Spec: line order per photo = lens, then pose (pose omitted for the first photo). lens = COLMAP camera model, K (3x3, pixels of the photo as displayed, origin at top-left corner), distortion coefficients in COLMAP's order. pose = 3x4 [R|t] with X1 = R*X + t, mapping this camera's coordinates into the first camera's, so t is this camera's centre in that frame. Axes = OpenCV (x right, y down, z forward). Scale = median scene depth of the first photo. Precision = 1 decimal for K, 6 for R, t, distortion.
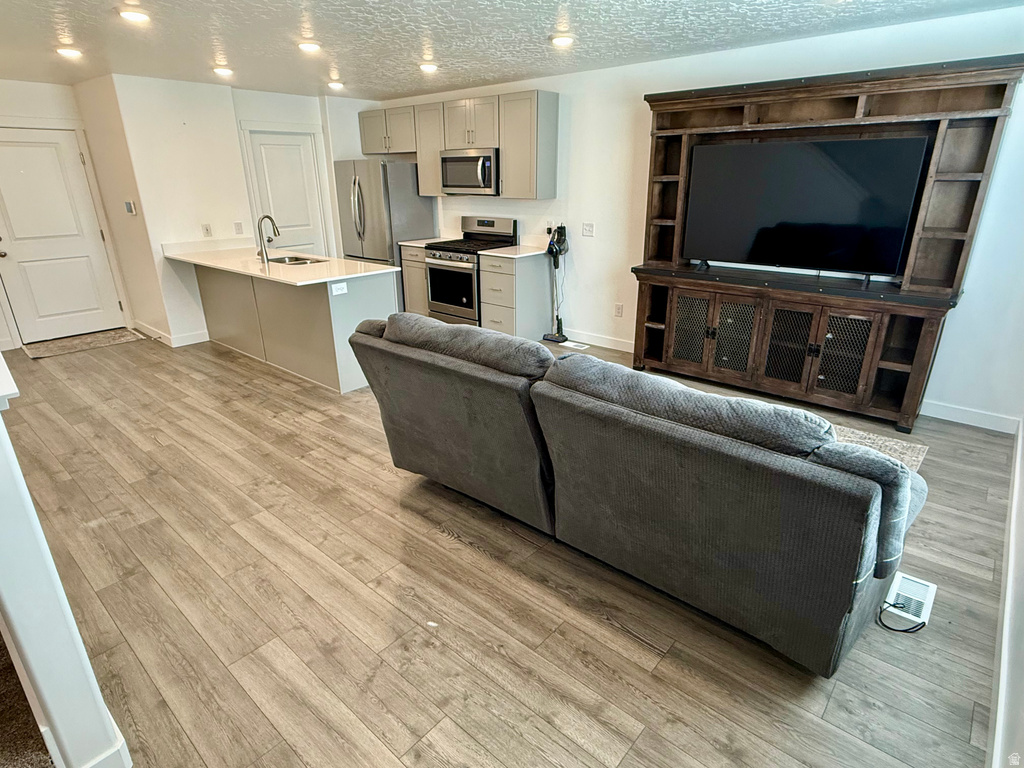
lens RADIAL K [[559.9, 0, 512.0], [0, 559.9, 384.0], [0, 0, 1]] dist [-0.002405, 0.000015]
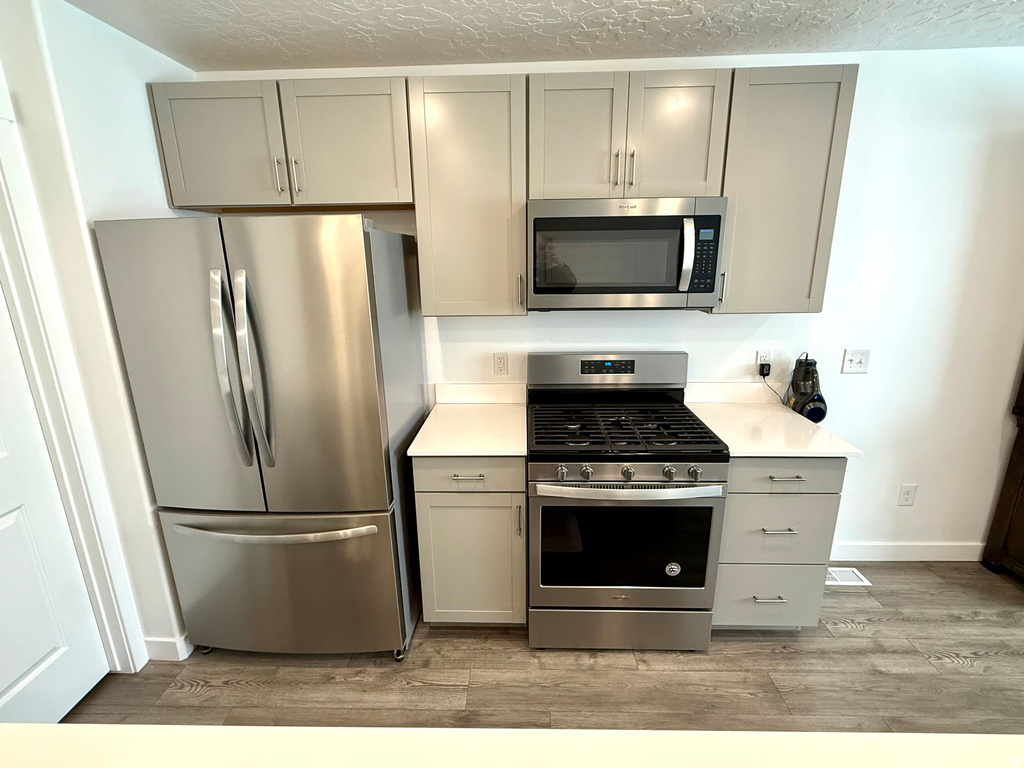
lens RADIAL K [[479.4, 0, 512.0], [0, 479.4, 384.0], [0, 0, 1]] dist [0.001858, 0.000189]
pose [[0.768967, -0.167114, 0.617060, -0.347859], [0.231179, 0.972598, -0.024689, -0.285800], [-0.596025, 0.161636, 0.786529, 0.757813]]
